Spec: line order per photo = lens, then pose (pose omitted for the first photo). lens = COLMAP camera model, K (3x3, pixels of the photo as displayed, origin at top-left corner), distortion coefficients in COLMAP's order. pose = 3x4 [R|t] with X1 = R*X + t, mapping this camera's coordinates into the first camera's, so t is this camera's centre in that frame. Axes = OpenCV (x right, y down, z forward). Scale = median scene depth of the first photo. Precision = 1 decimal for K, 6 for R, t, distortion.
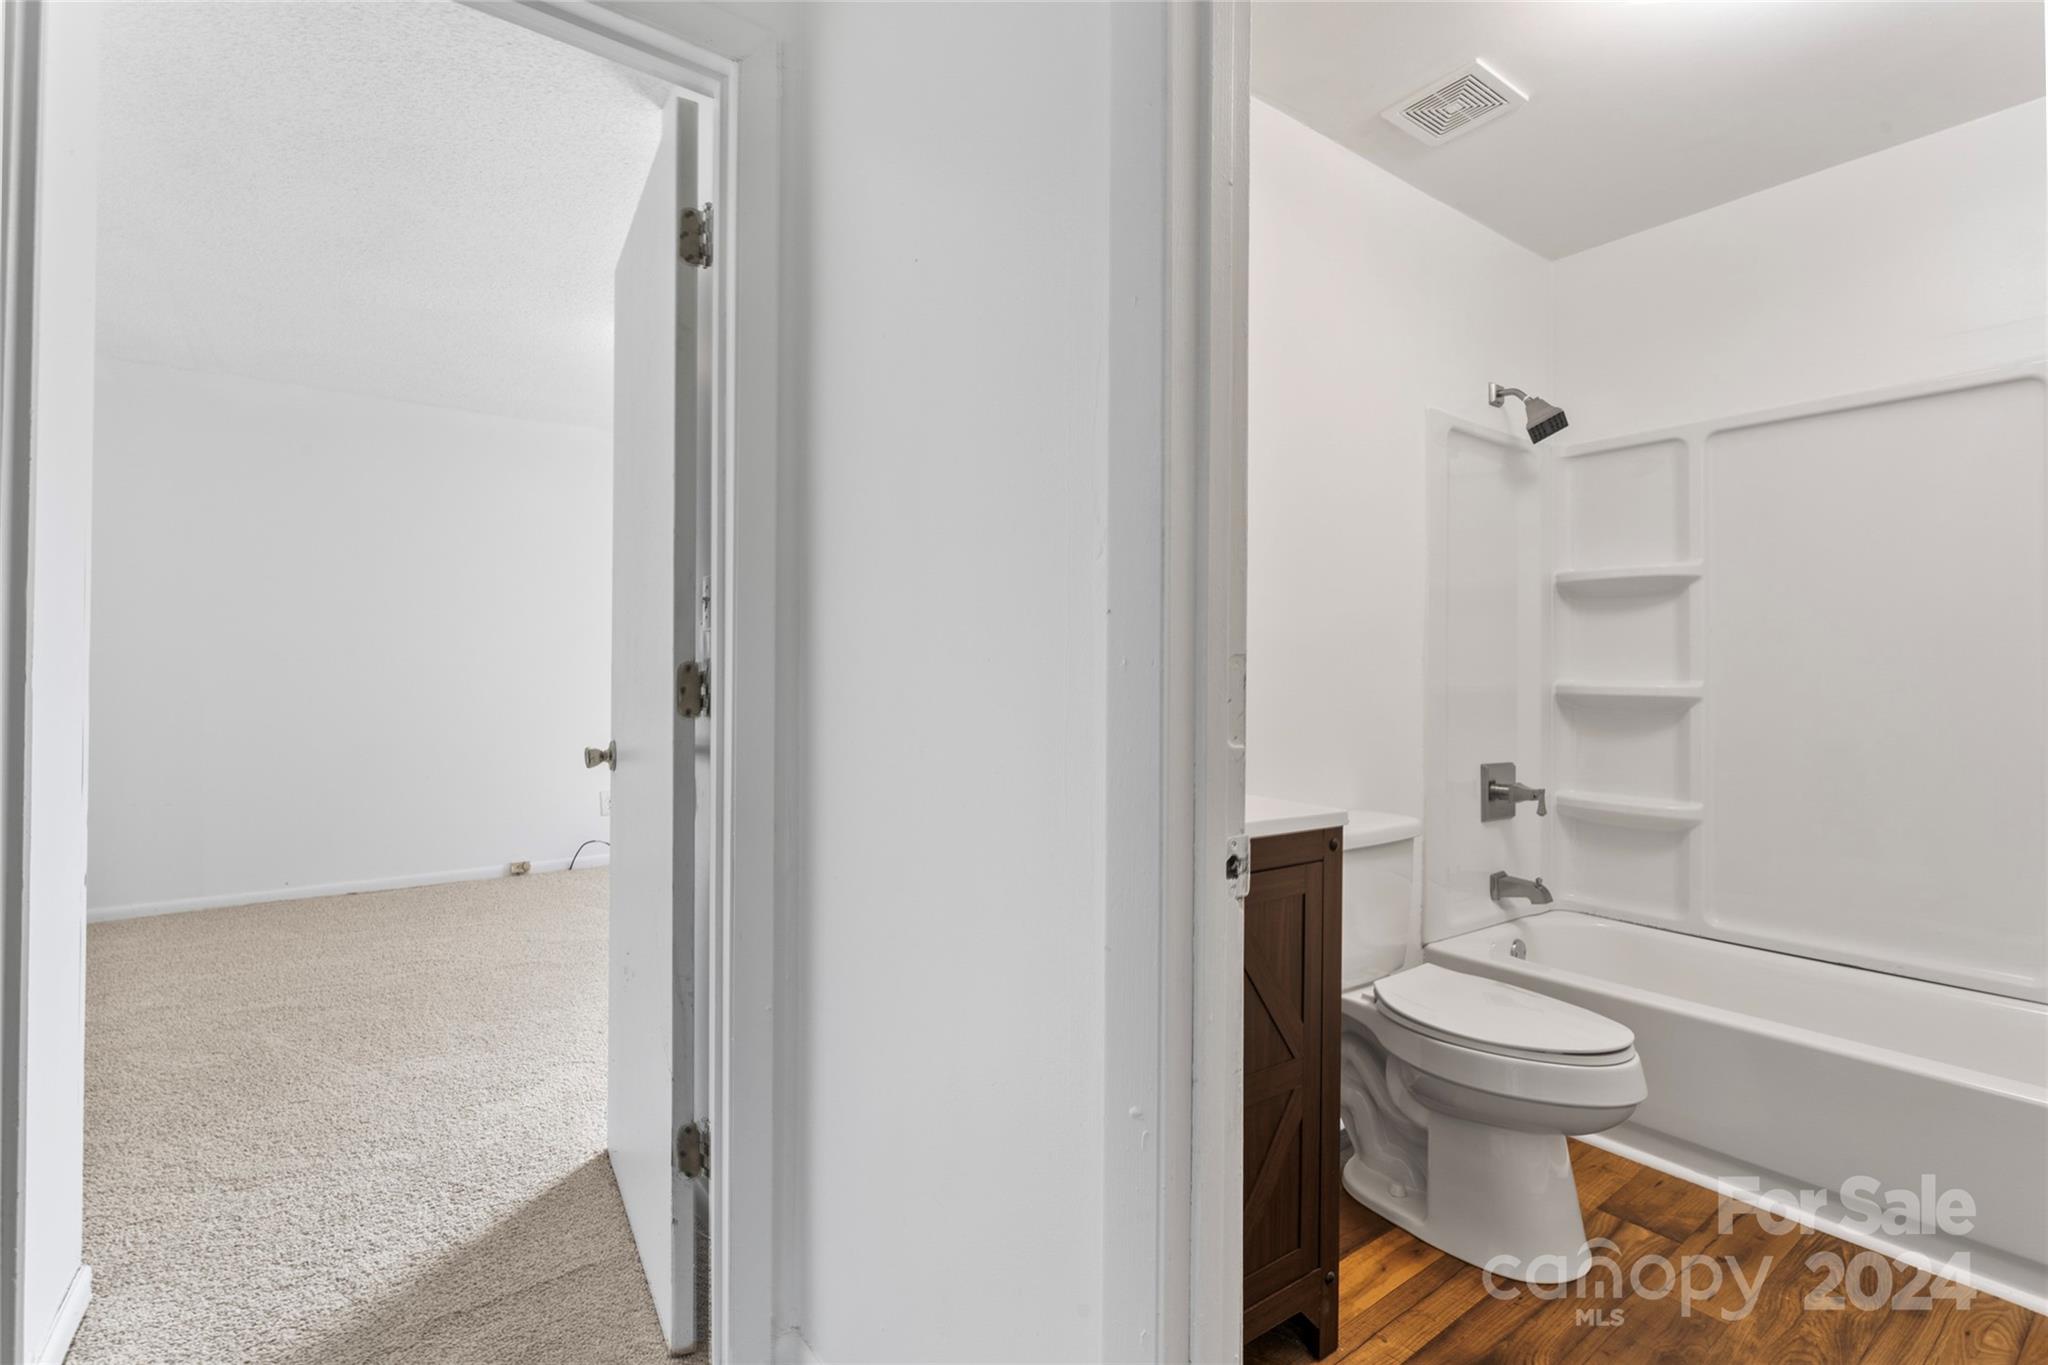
lens RADIAL K [[932.8, 0, 1021.7], [0, 932.8, 670.1], [0, 0, 1]] dist [-0.002526, -0.000335]
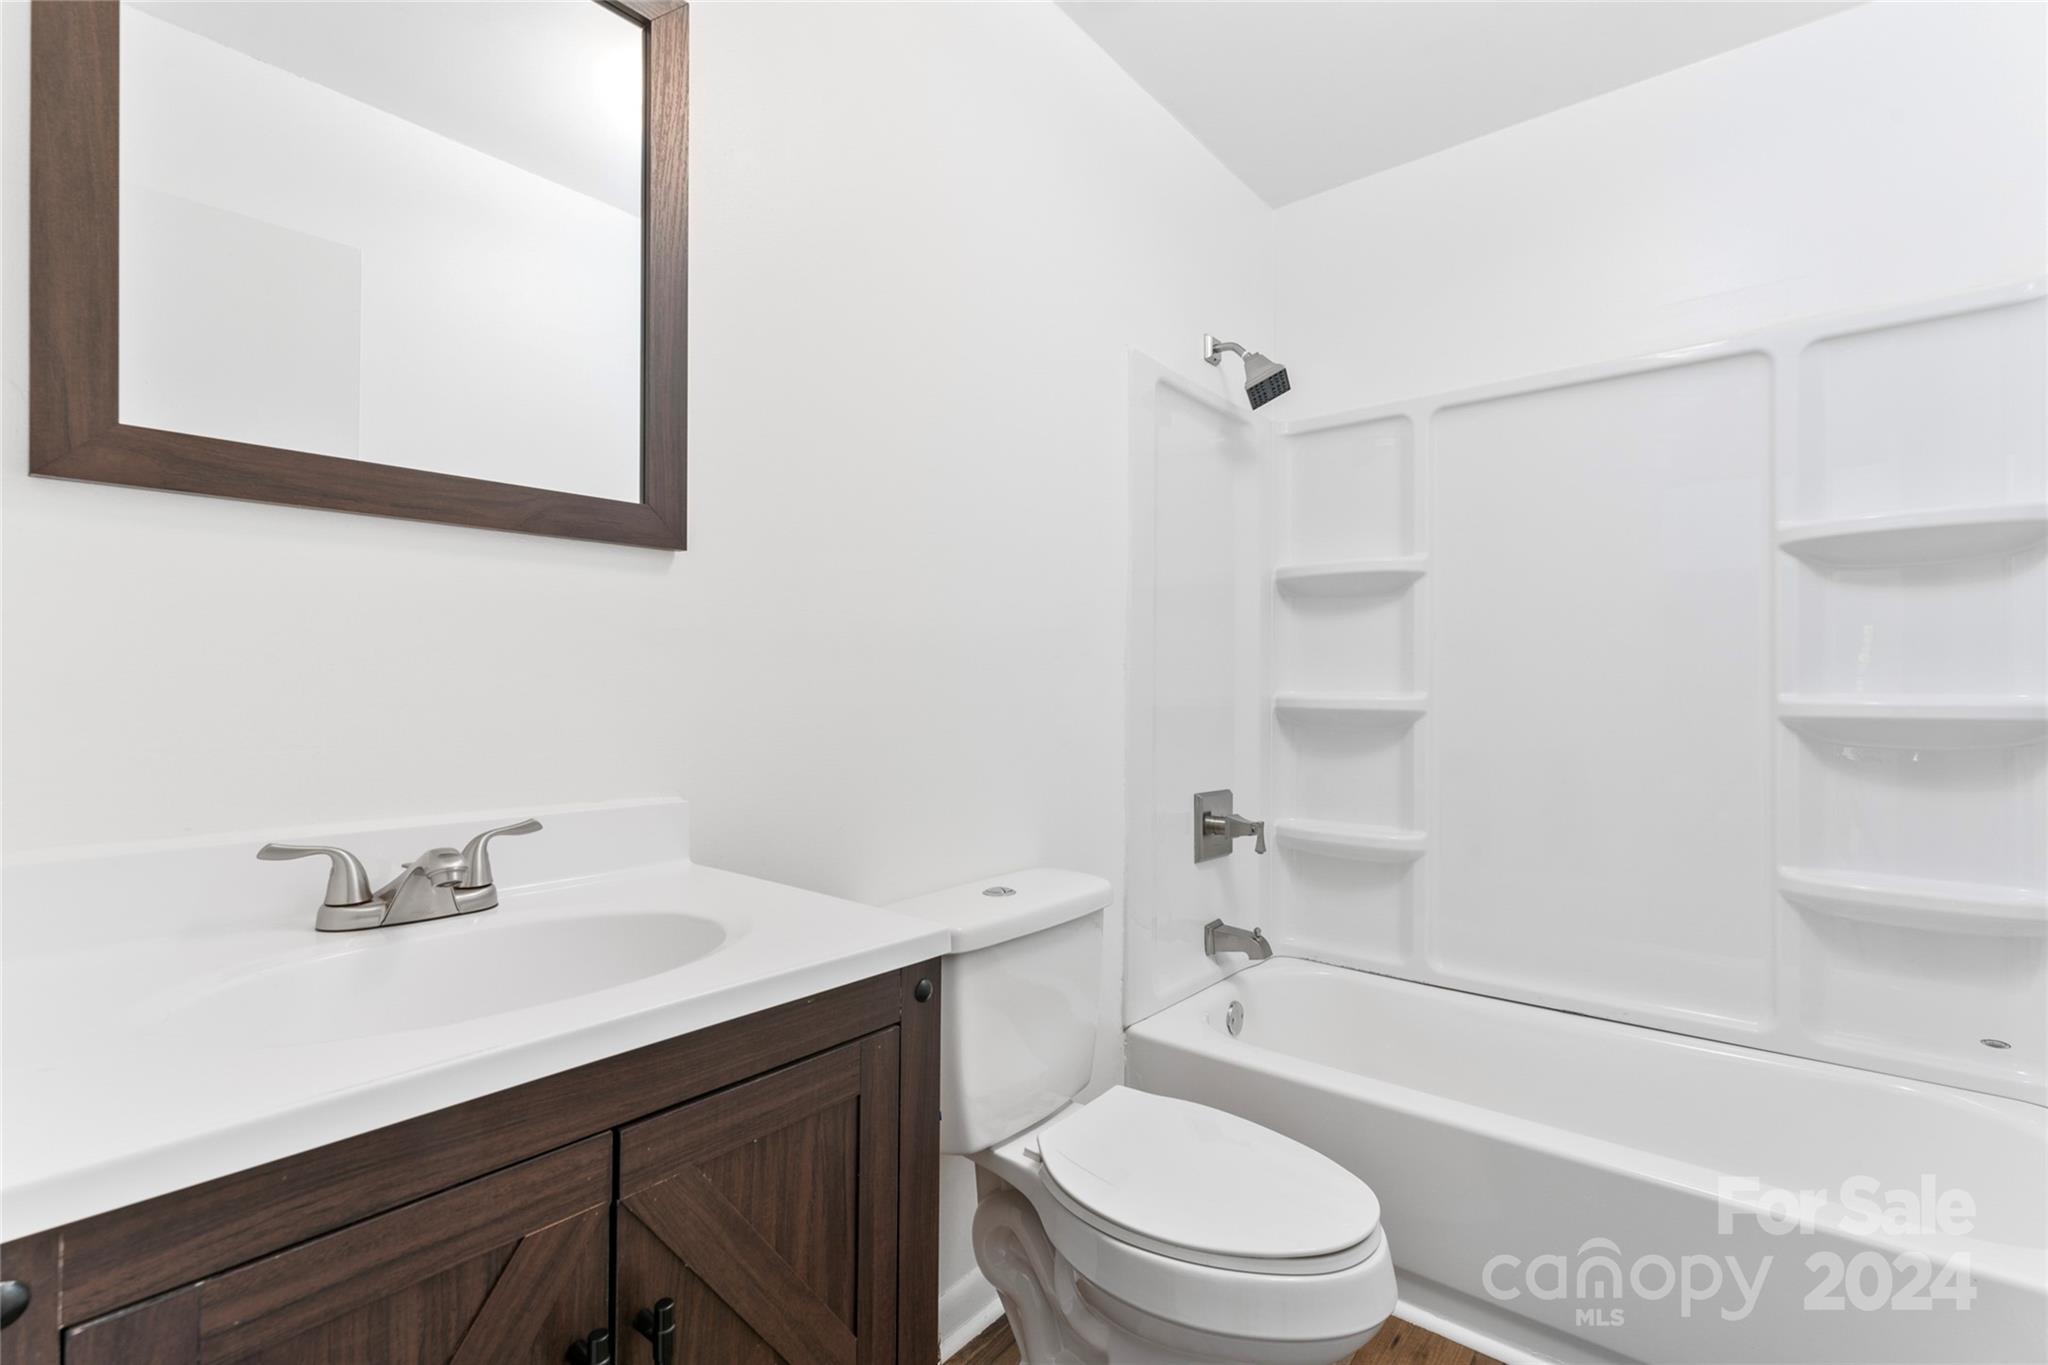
lens RADIAL K [[931.2, 0, 1024.0], [0, 931.2, 682.5], [0, 0, 1]] dist [0.009991, 0.000020]
pose [[0.966948, 0.000007, 0.254972, 0.136570], [-0.001045, 0.999992, 0.003936, -0.000725], [-0.254970, -0.004072, 0.966940, 0.240579]]
